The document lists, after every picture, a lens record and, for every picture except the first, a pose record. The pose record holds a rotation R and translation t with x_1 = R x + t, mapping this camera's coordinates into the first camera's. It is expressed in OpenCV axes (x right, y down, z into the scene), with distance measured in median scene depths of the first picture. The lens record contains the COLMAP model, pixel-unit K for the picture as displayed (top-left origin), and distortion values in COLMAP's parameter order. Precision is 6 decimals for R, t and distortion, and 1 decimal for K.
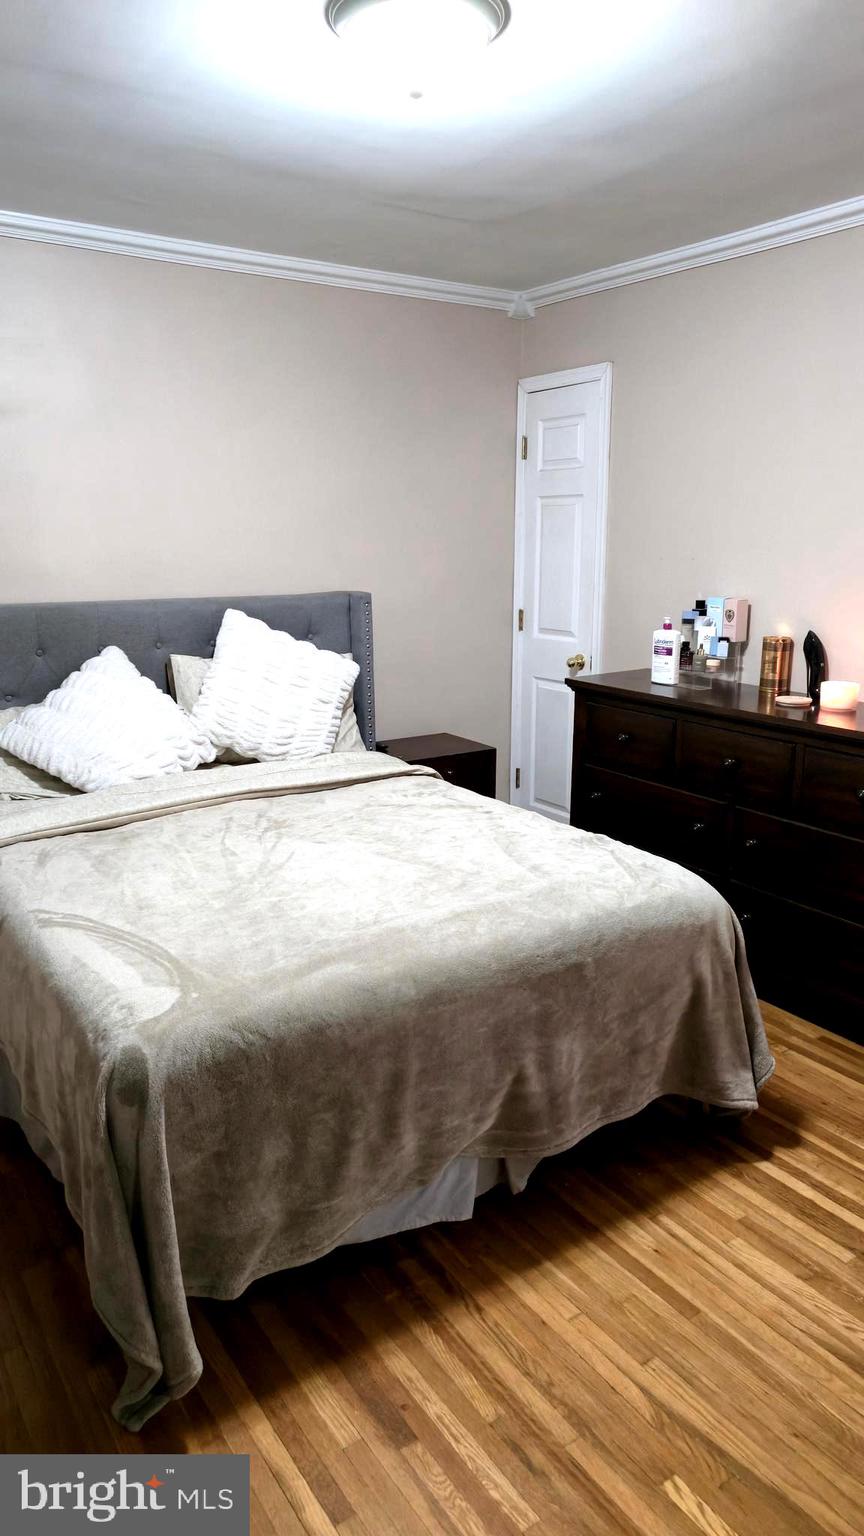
lens RADIAL K [[1020.1, 0, 427.1], [0, 1020.1, 768.9], [0, 0, 1]] dist [0.067771, -0.063668]
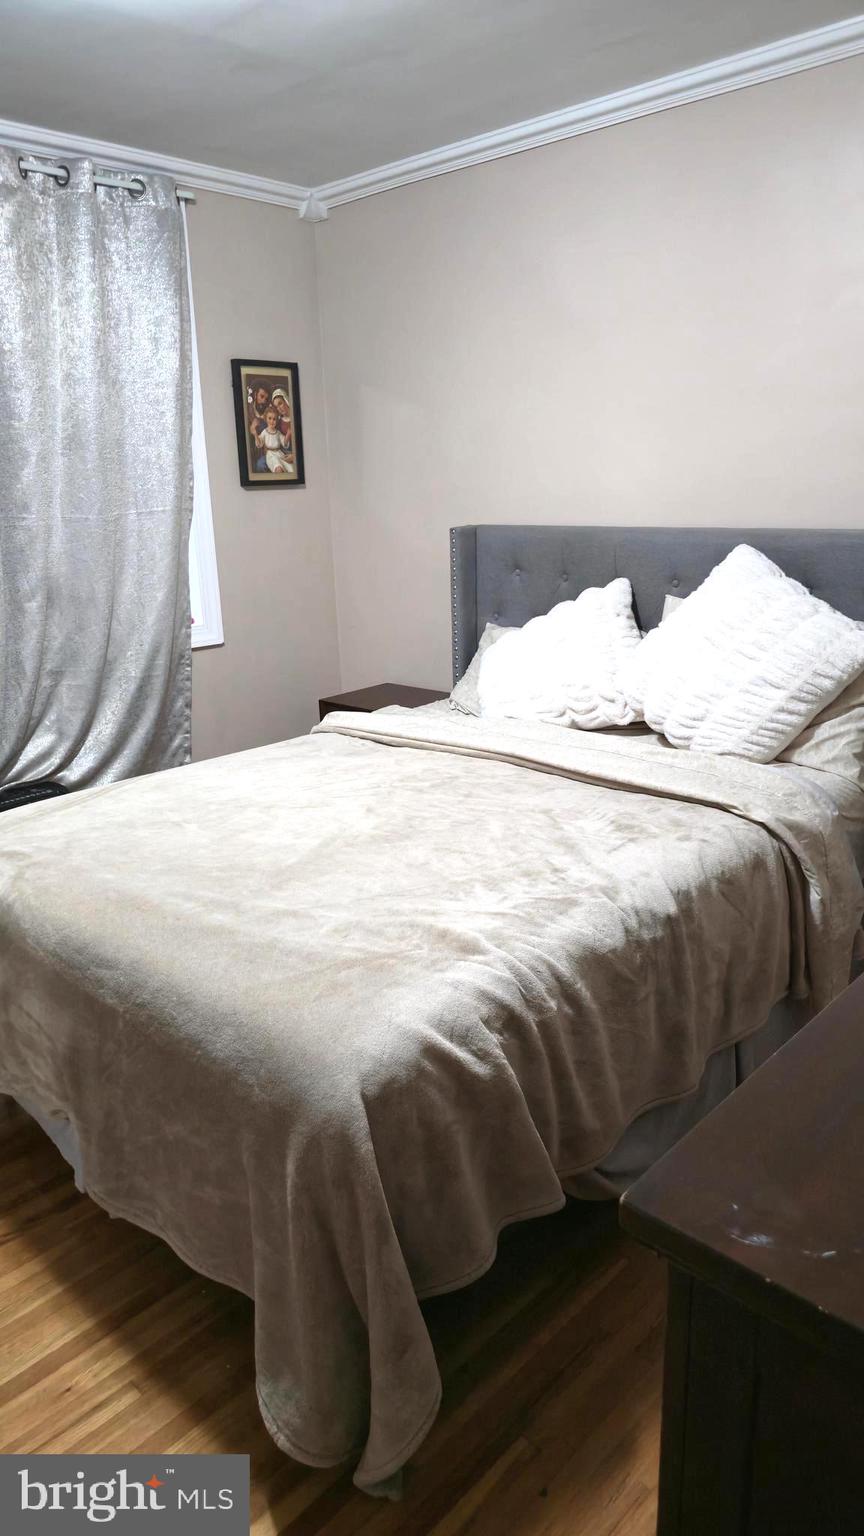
lens RADIAL K [[1020.1, 0, 427.1], [0, 1020.1, 768.9], [0, 0, 1]] dist [0.067771, -0.063668]
pose [[0.194061, 0.266490, -0.944099, 0.610411], [-0.183352, 0.955289, 0.231960, -0.149095], [0.963702, 0.128088, 0.234246, 0.695231]]
